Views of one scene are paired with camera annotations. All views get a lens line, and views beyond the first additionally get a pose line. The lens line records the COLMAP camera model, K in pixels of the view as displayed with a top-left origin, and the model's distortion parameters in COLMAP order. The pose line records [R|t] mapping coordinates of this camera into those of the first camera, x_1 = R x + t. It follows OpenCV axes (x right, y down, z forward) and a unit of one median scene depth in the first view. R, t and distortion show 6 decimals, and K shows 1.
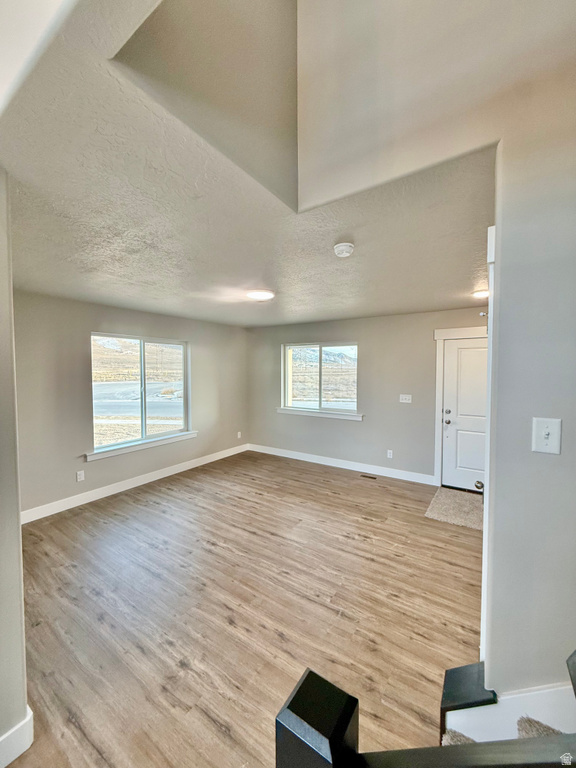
lens RADIAL K [[304.6, 0, 286.1], [0, 304.6, 386.7], [0, 0, 1]] dist [0.000304, -0.000195]
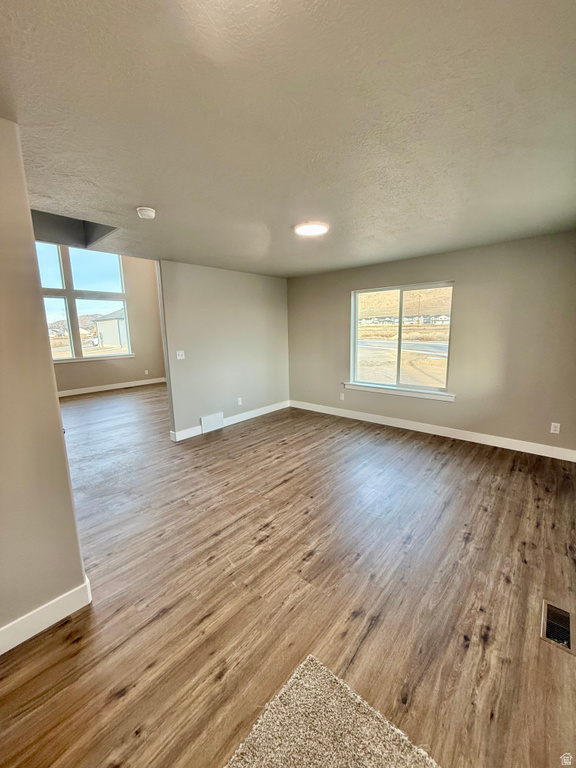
lens RADIAL K [[304.6, 0, 290.1], [0, 304.6, 382.0], [0, 0, 1]] dist [0.000304, -0.000195]
pose [[-0.128019, 0.171149, -0.976893, 0.923518], [-0.029866, 0.983885, 0.176288, -0.025970], [0.991322, 0.051744, -0.120845, 1.148676]]
